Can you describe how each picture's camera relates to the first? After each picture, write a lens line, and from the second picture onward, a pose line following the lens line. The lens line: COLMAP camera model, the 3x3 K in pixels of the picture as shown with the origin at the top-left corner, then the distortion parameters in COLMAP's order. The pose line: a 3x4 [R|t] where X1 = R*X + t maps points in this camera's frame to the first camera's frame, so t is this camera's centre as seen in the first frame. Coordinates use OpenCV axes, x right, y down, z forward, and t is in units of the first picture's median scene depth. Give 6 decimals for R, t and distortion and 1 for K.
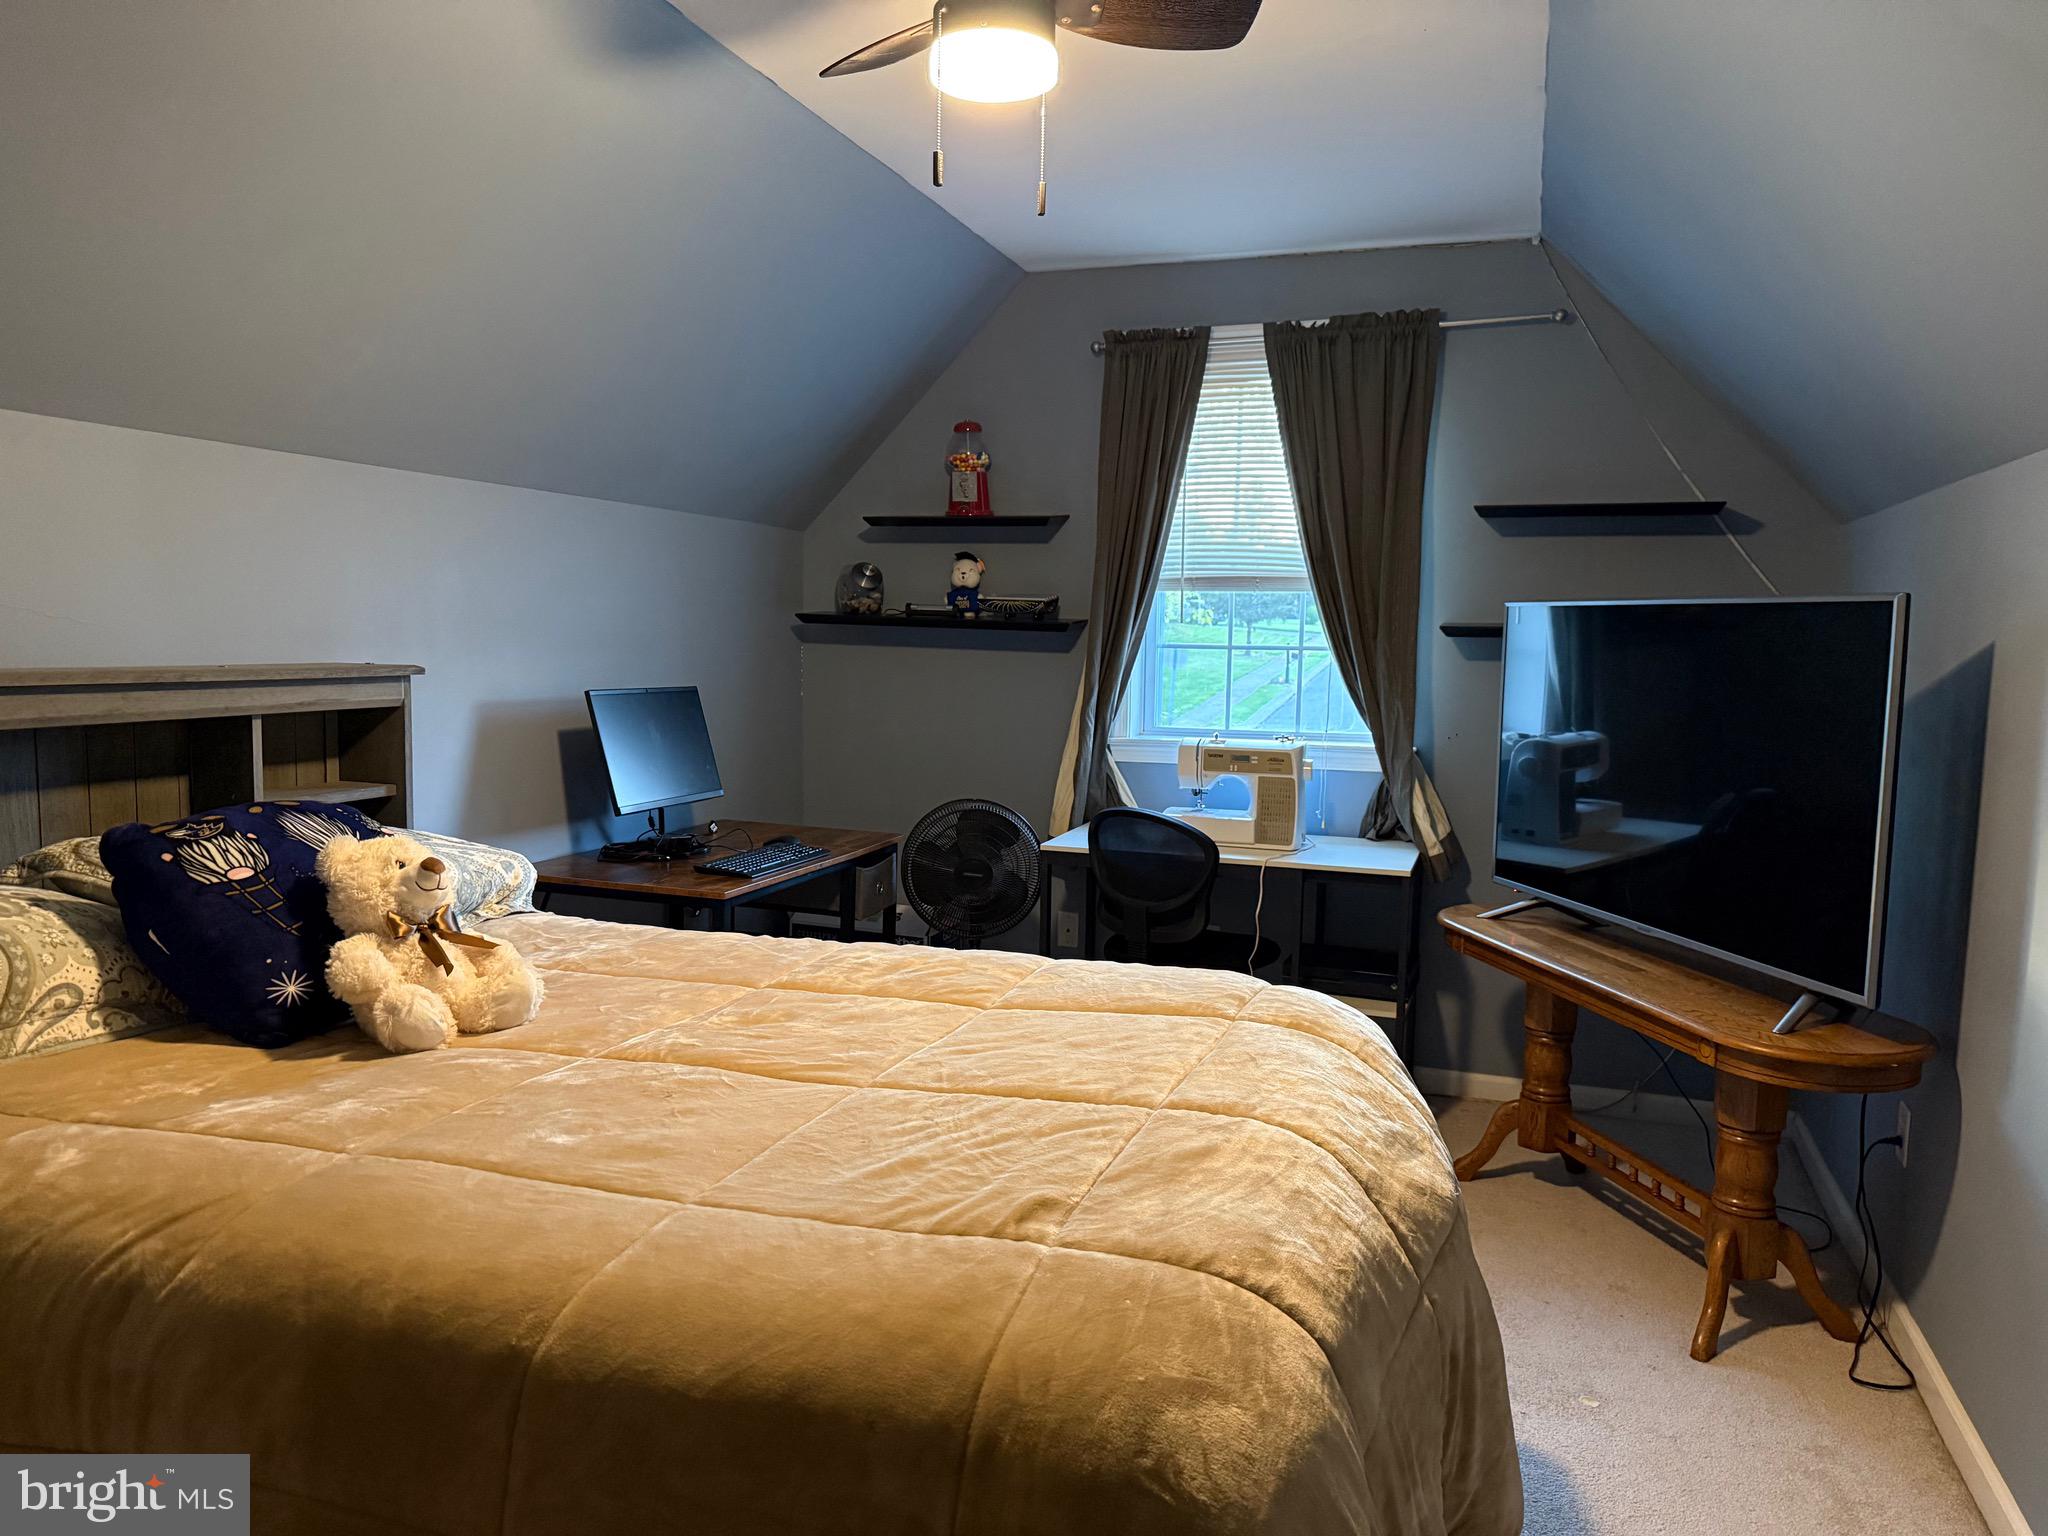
lens RADIAL K [[1429.0, 0, 1003.0], [0, 1429.0, 778.7], [0, 0, 1]] dist [0.028492, -0.062345]
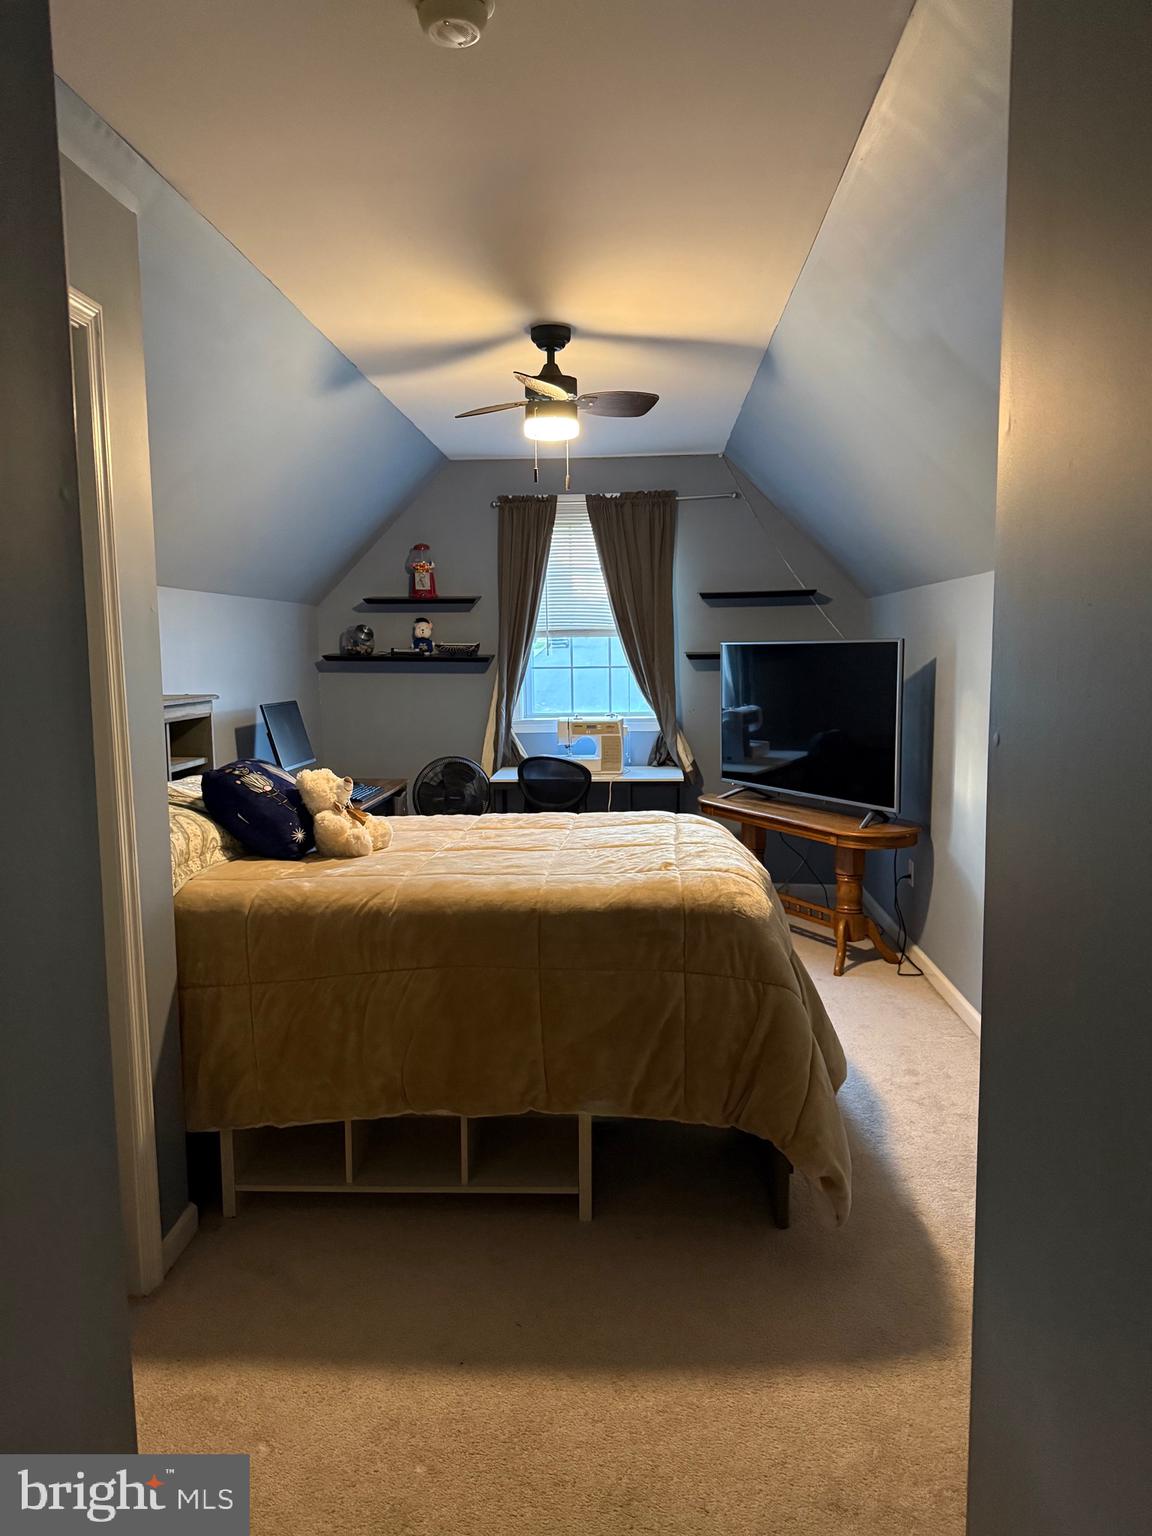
lens RADIAL K [[1071.7, 0, 568.1], [0, 1071.7, 764.3], [0, 0, 1]] dist [0.028492, -0.062345]
pose [[0.962030, -0.056450, 0.267041, -0.242719], [0.054798, 0.998404, 0.013640, 0.014400], [-0.267385, 0.001511, 0.963589, -0.356881]]
